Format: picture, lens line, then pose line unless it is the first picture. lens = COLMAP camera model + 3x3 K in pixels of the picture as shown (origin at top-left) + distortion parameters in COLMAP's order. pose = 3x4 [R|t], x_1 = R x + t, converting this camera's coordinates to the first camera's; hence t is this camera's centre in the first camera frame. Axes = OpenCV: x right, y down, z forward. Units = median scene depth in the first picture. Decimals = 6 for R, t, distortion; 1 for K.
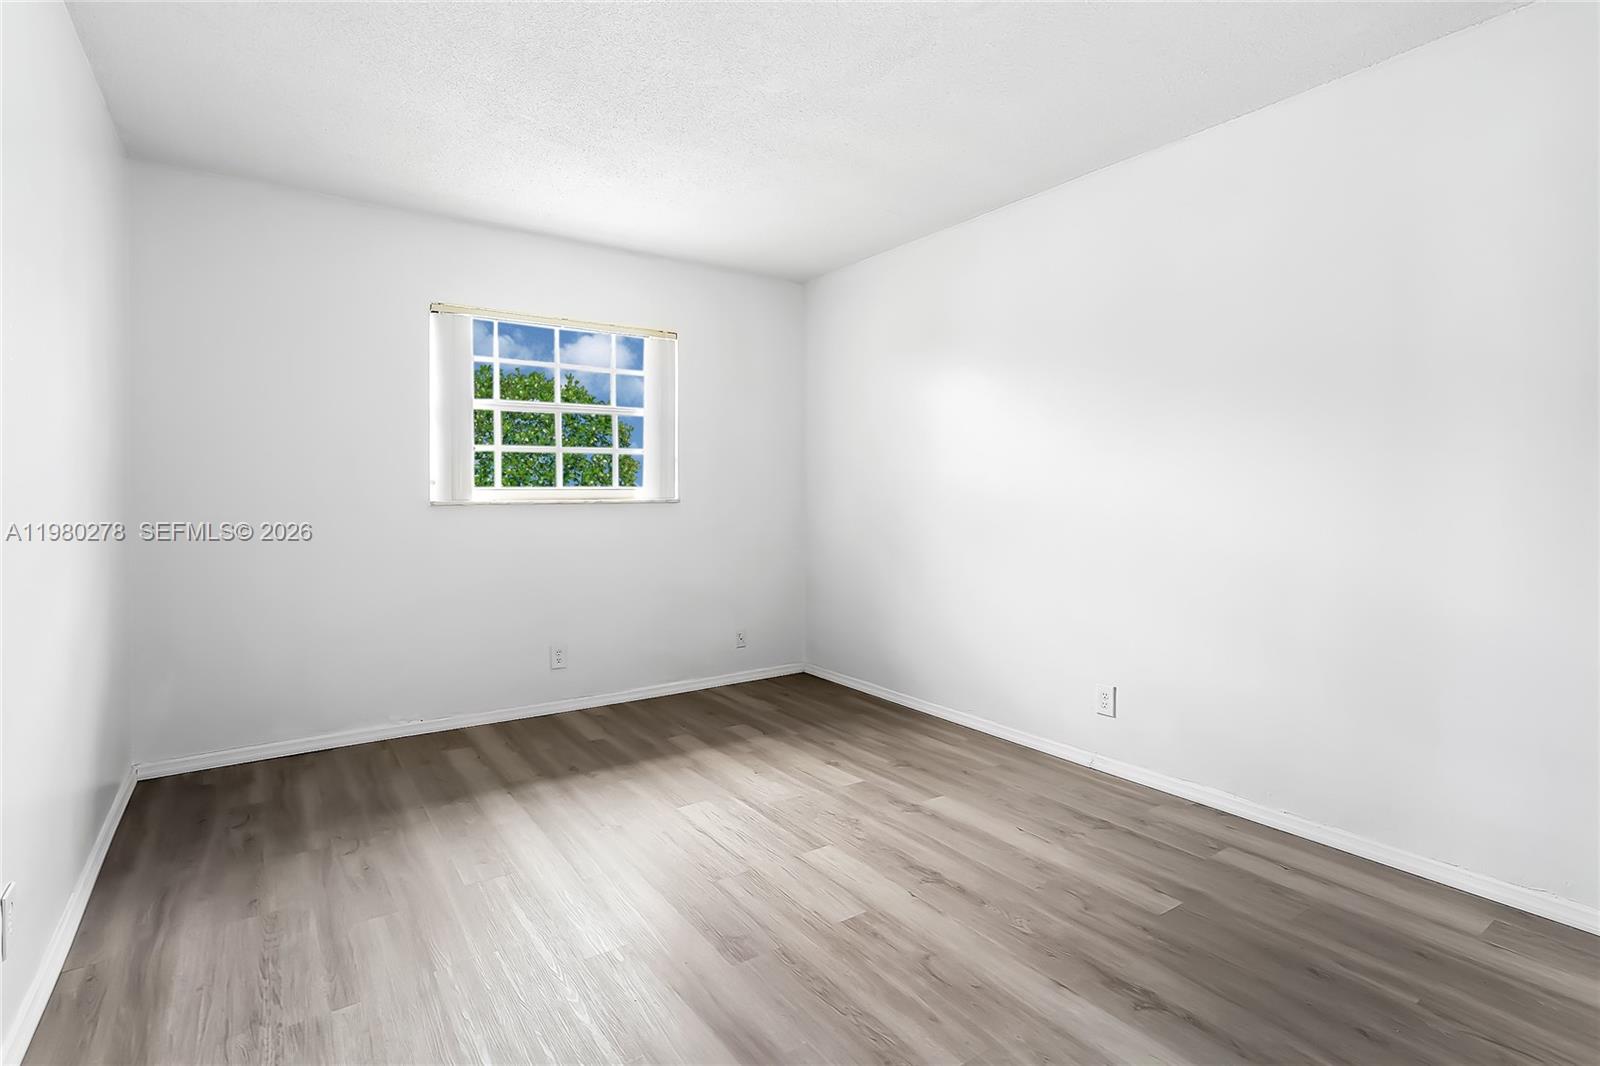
lens RADIAL K [[763.5, 0, 793.2], [0, 763.5, 517.2], [0, 0, 1]] dist [-0.001884, 0.000219]
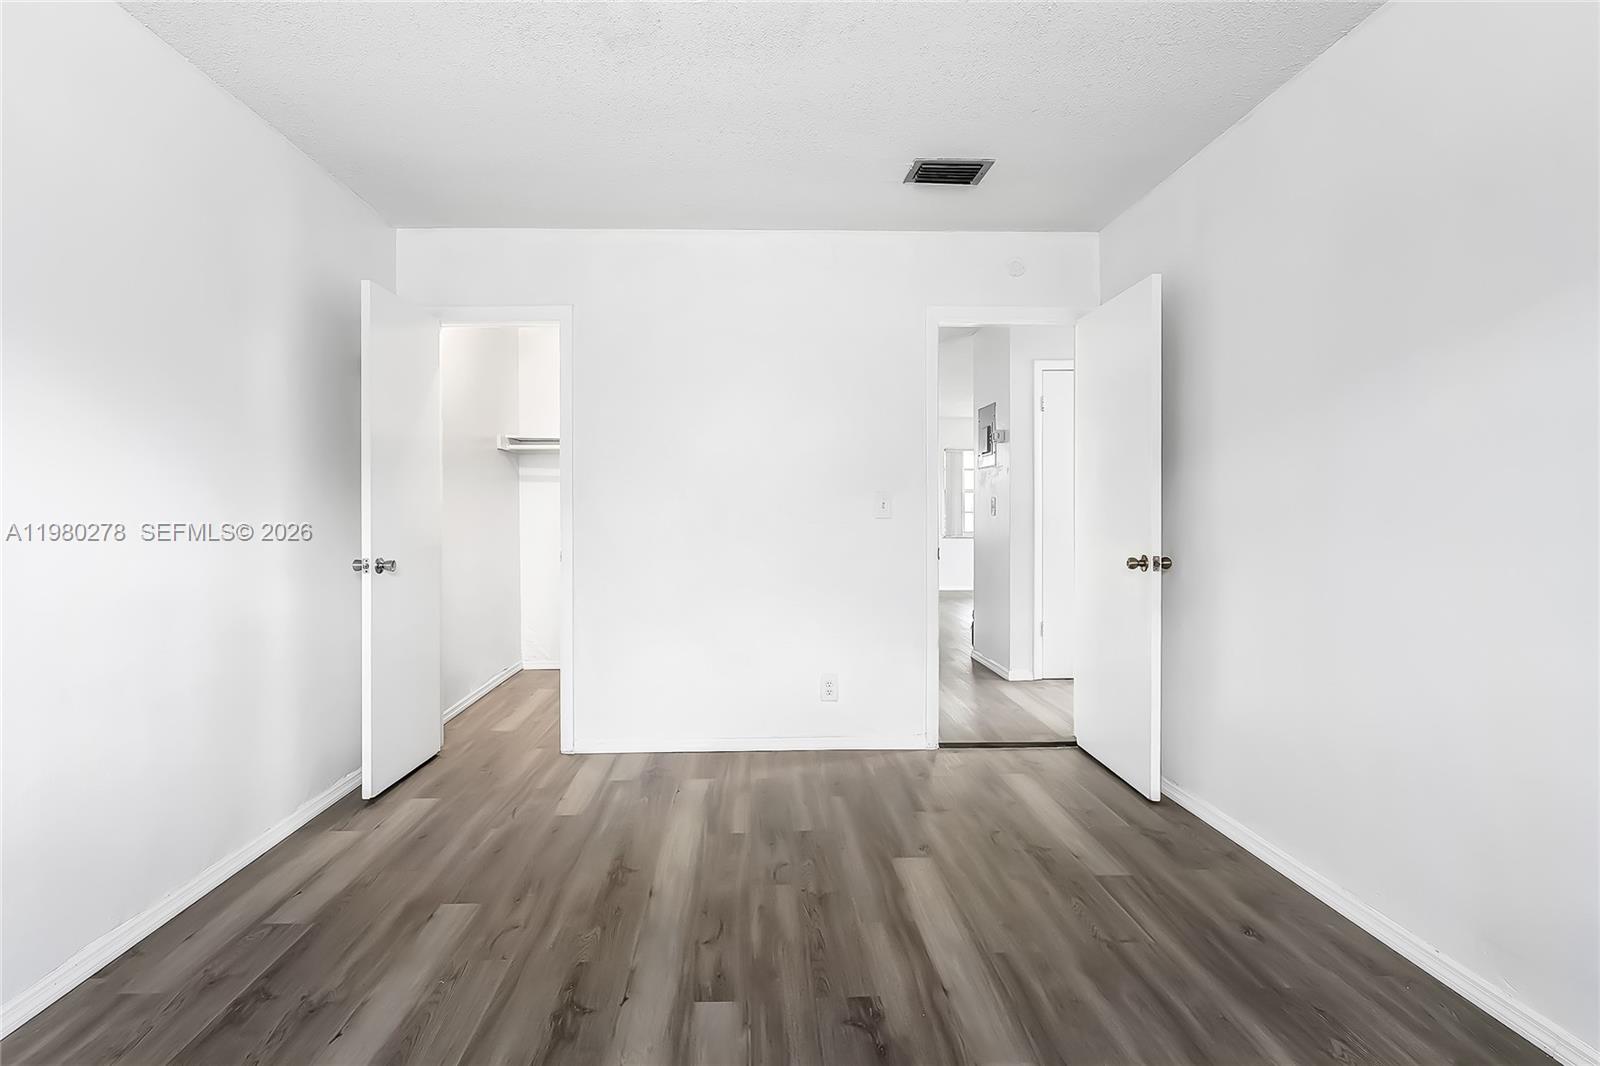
lens RADIAL K [[763.5, 0, 793.2], [0, 763.5, 517.2], [0, 0, 1]] dist [-0.001884, 0.000219]
pose [[-0.845846, -0.002835, 0.533420, -0.375036], [0.023184, 0.998846, 0.042071, -0.037700], [-0.532924, 0.047952, -0.844803, 1.389047]]
